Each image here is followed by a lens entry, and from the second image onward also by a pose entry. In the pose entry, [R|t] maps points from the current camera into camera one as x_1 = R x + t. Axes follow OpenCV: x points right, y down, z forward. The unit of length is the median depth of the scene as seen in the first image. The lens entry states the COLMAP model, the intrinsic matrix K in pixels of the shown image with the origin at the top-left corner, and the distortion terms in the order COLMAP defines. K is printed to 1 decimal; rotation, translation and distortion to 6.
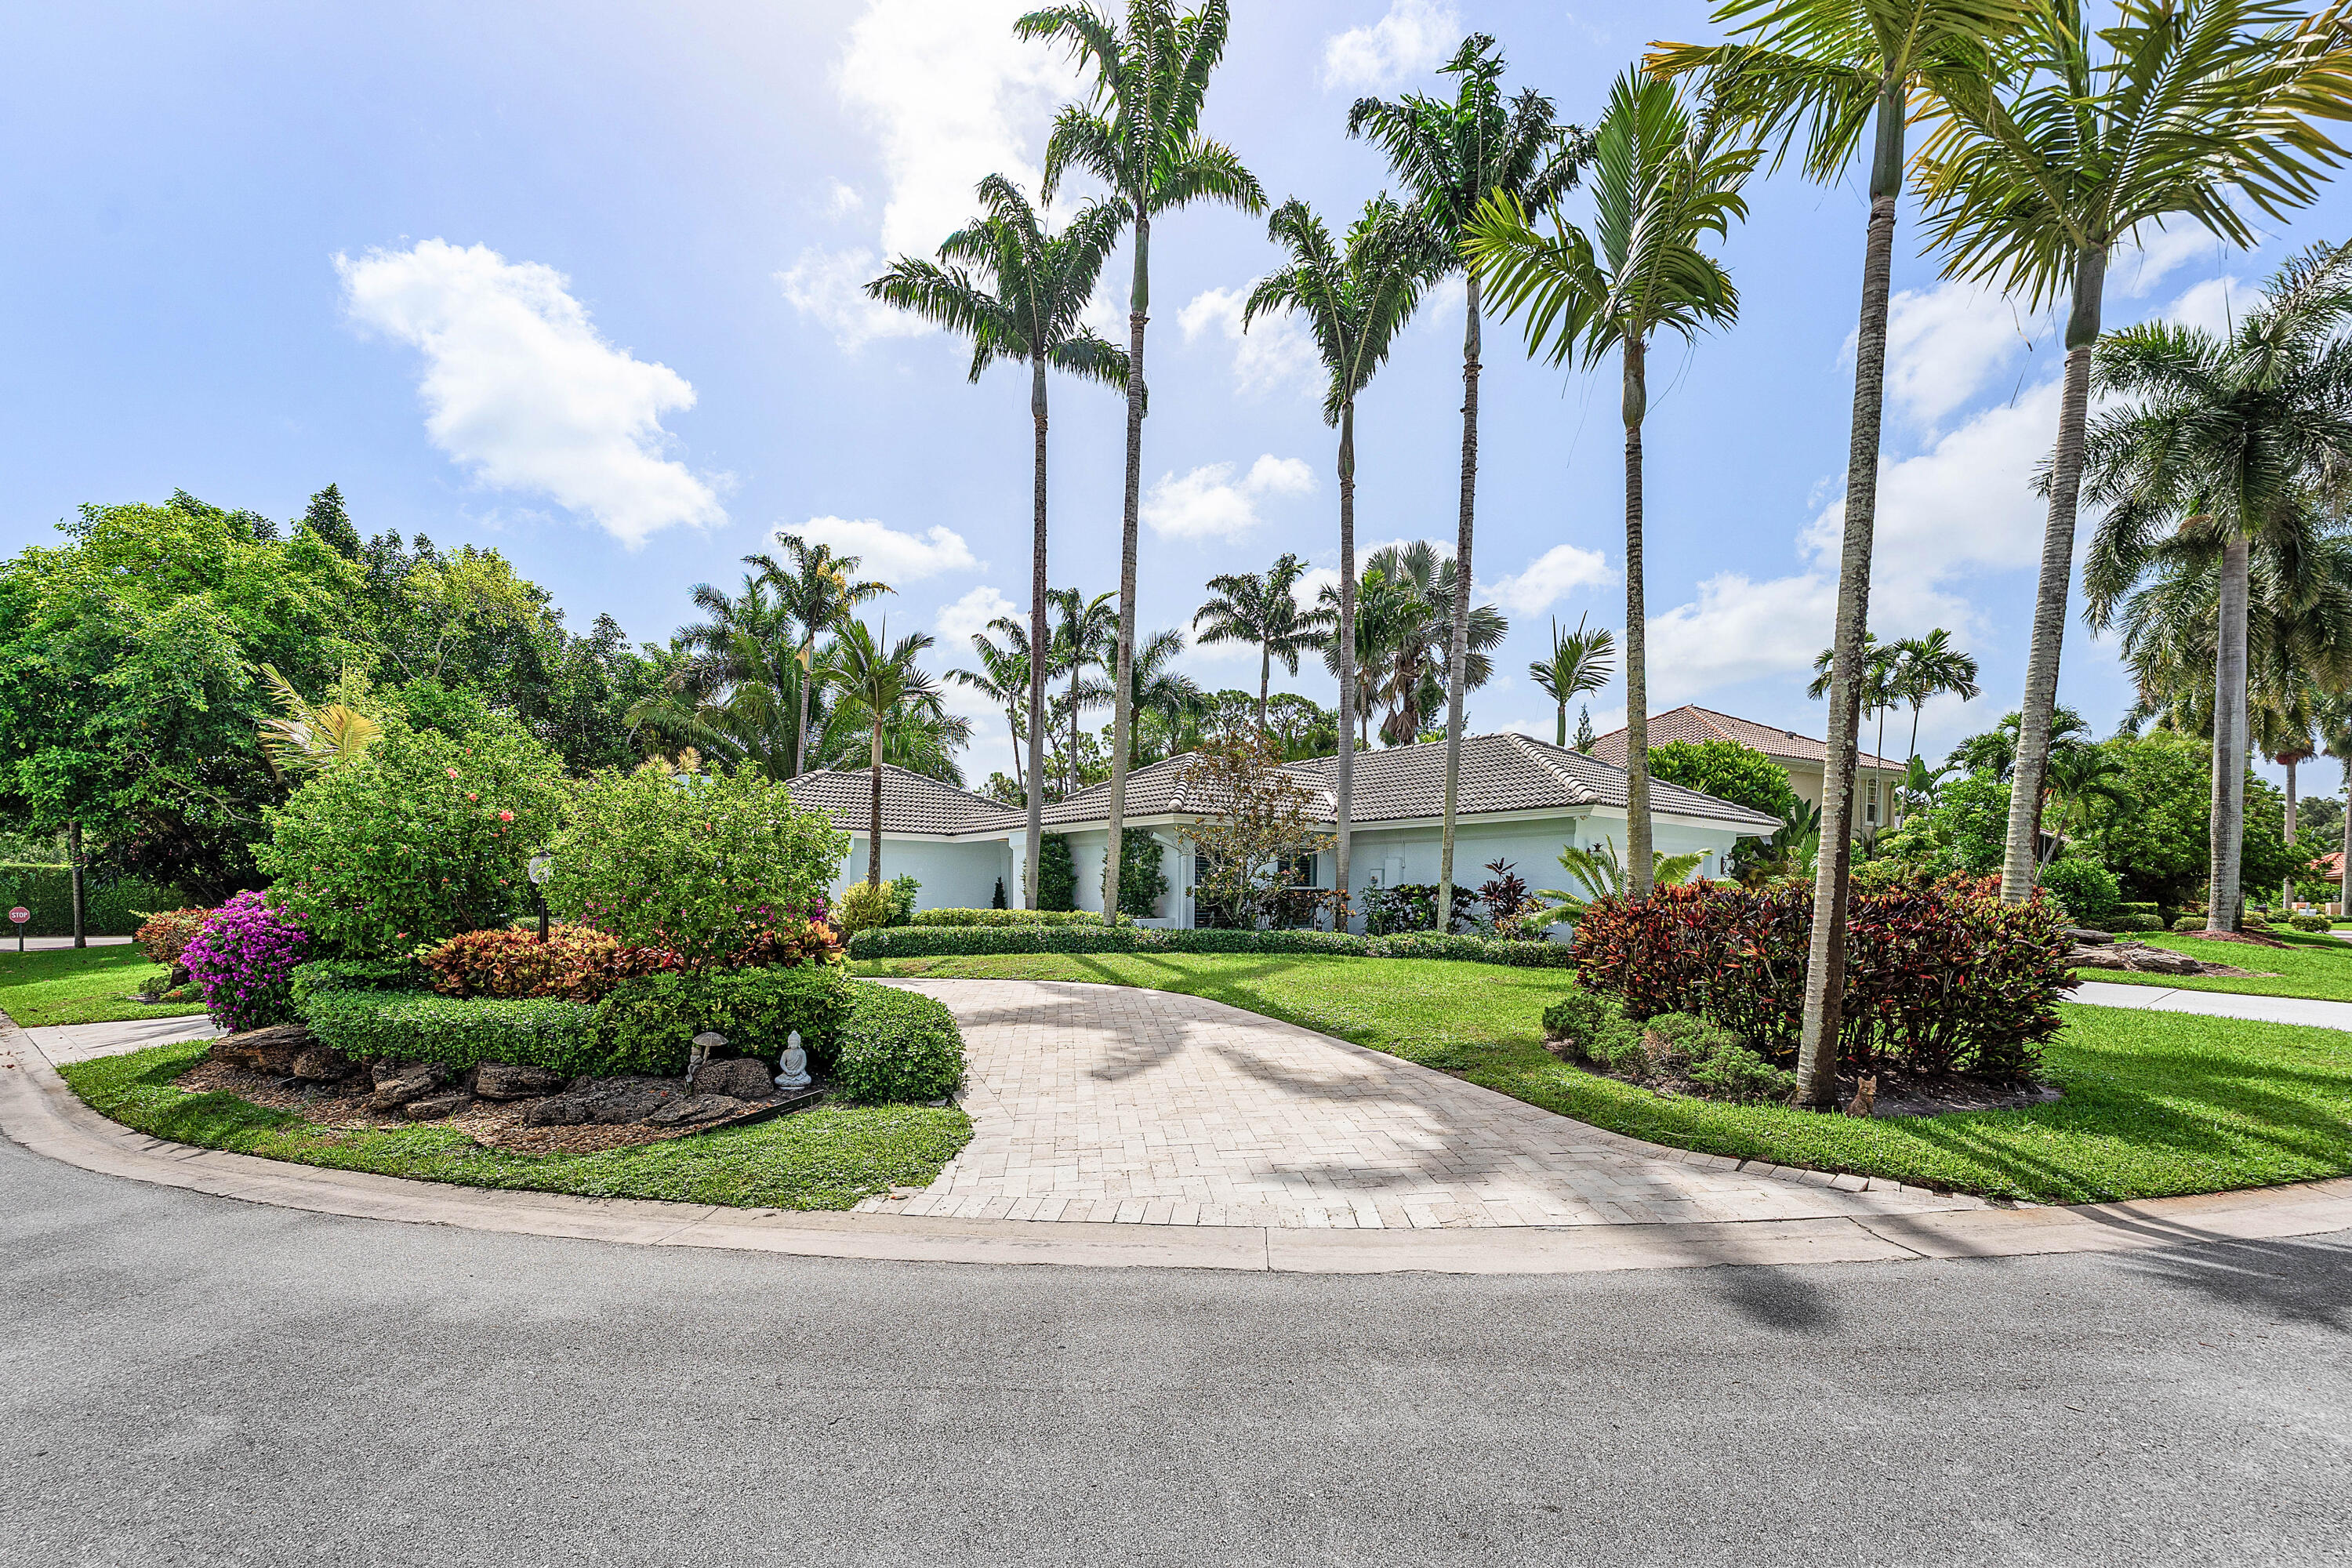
lens RADIAL K [[968.9, 0, 1149.9], [0, 968.9, 828.6], [0, 0, 1]] dist [-0.001678, -0.000191]
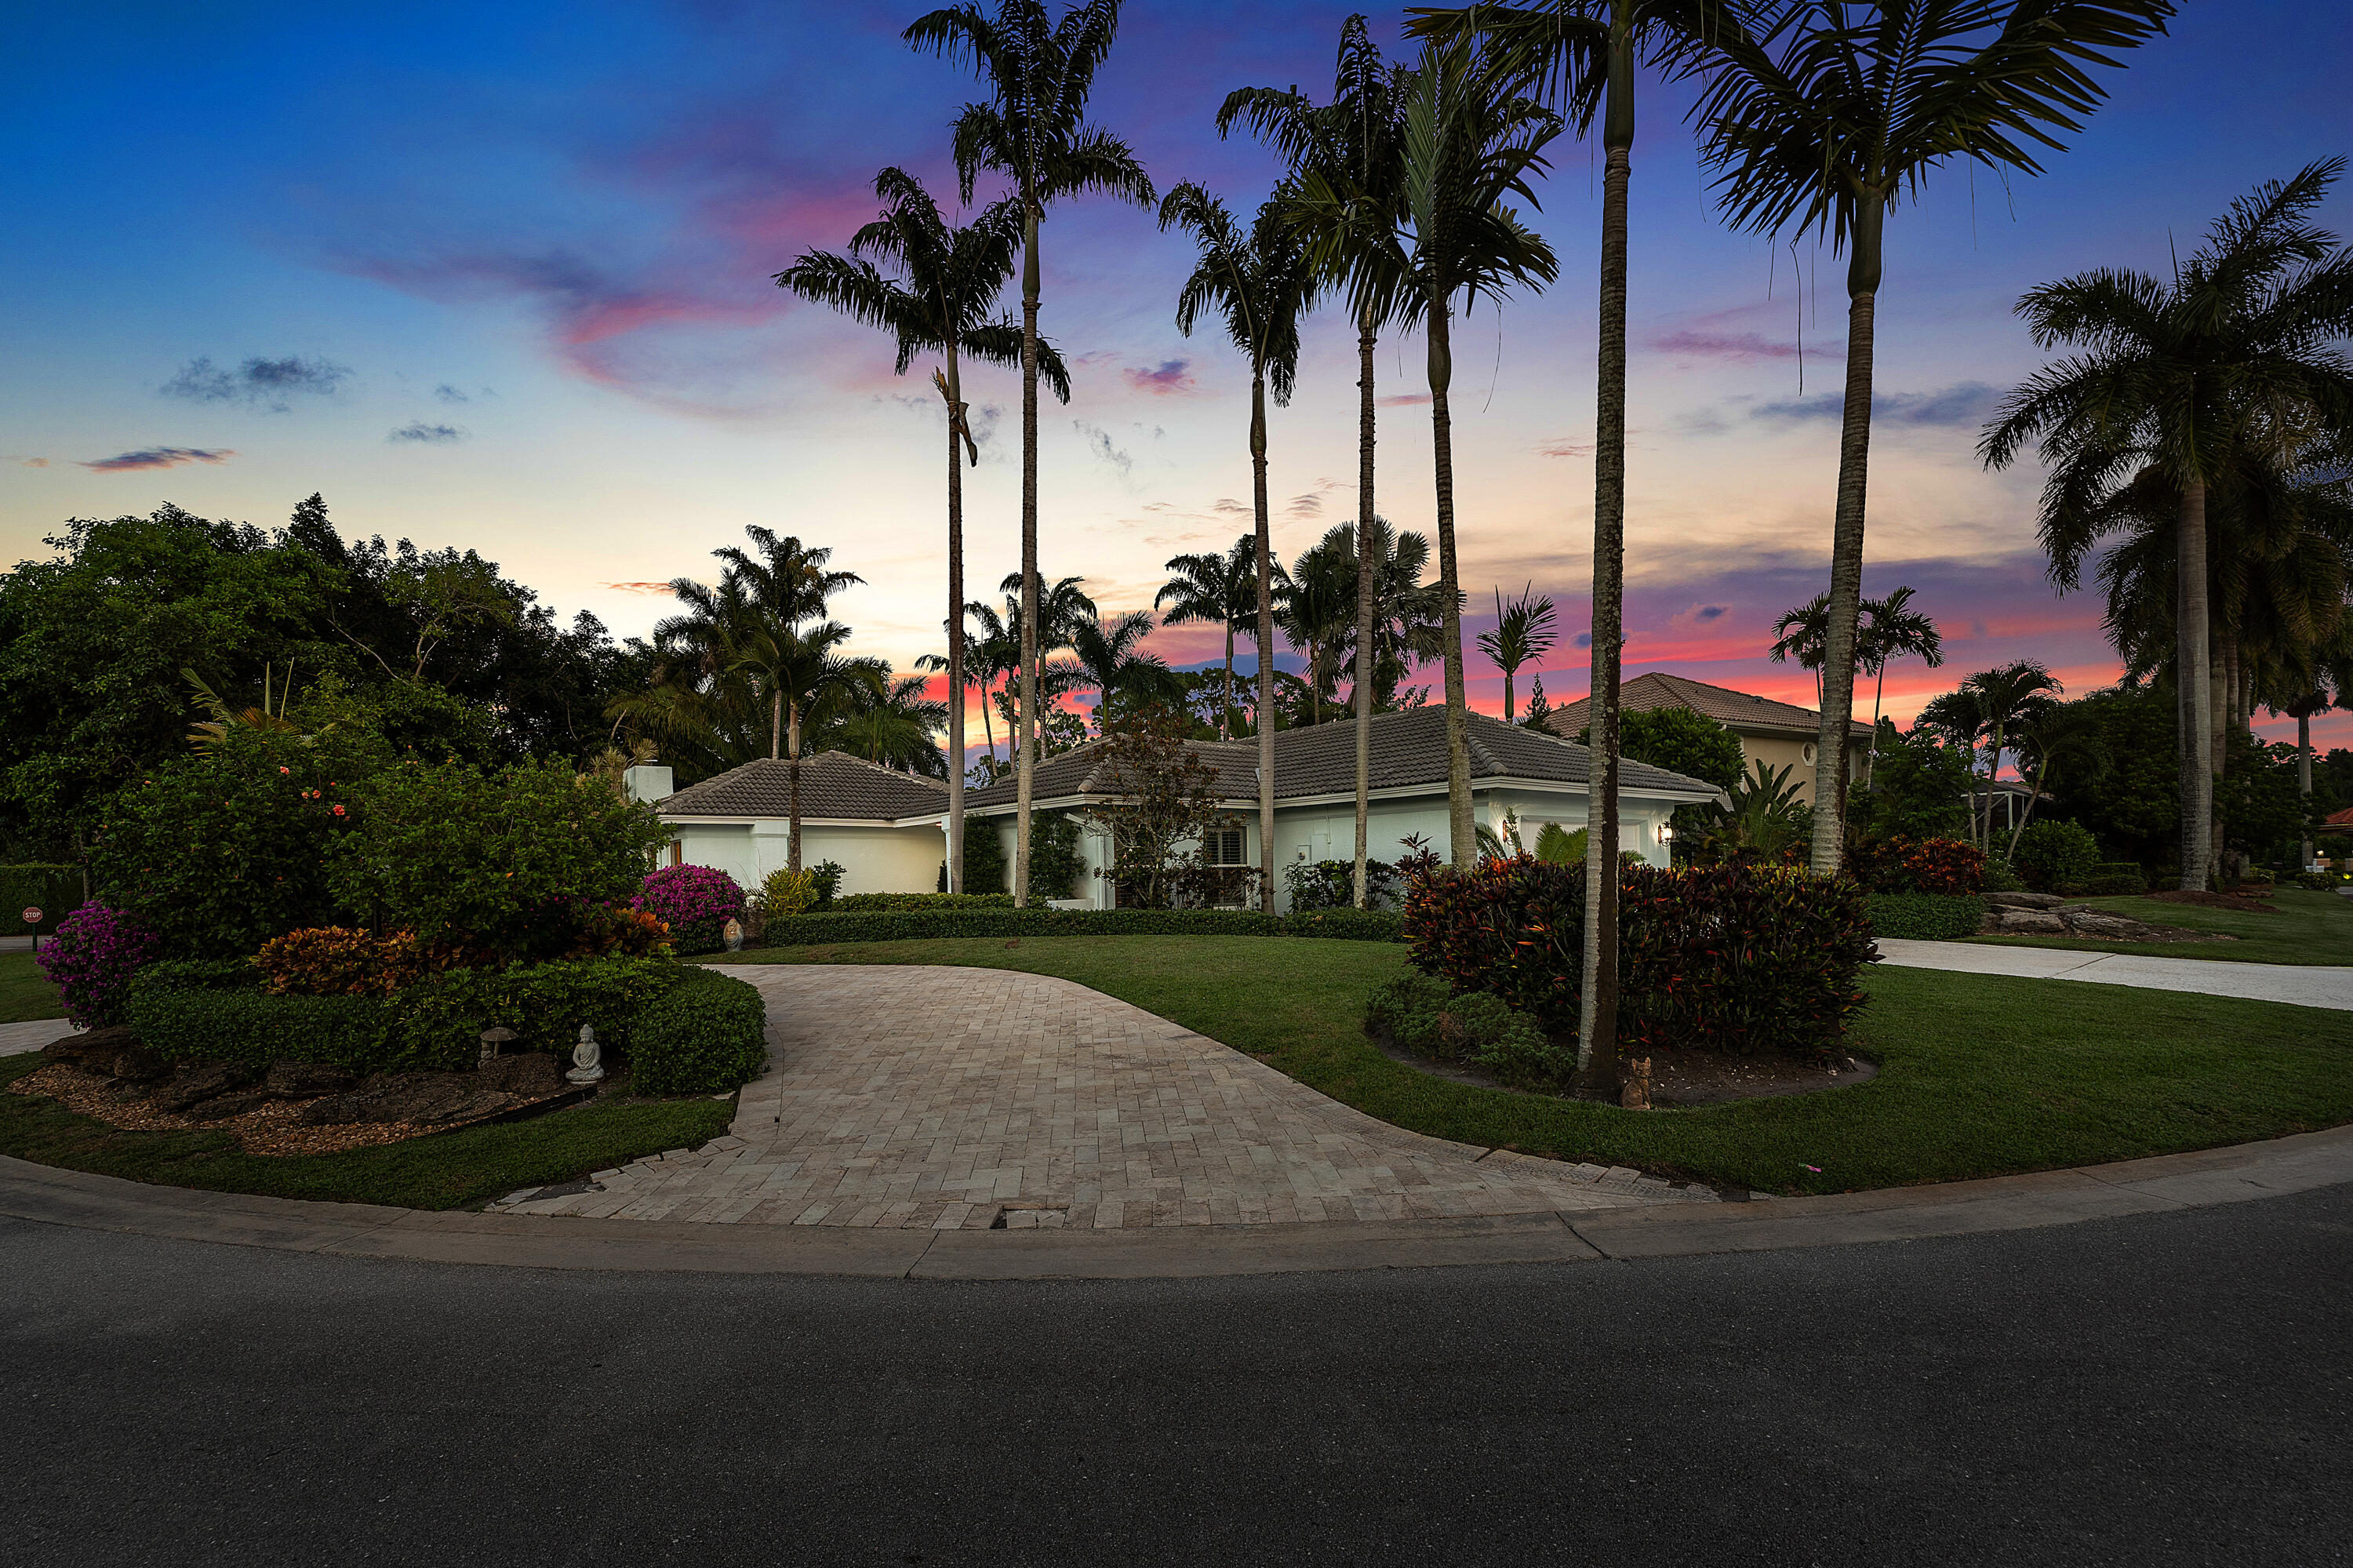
lens RADIAL K [[955.4, 0, 1176.6], [0, 955.4, 789.8], [0, 0, 1]] dist [-0.001034, 0.000043]
pose [[0.999334, -0.022080, -0.029045, 0.136655], [0.021585, 0.999618, -0.017275, -0.000994], [0.029415, 0.016637, 0.999429, 0.016998]]
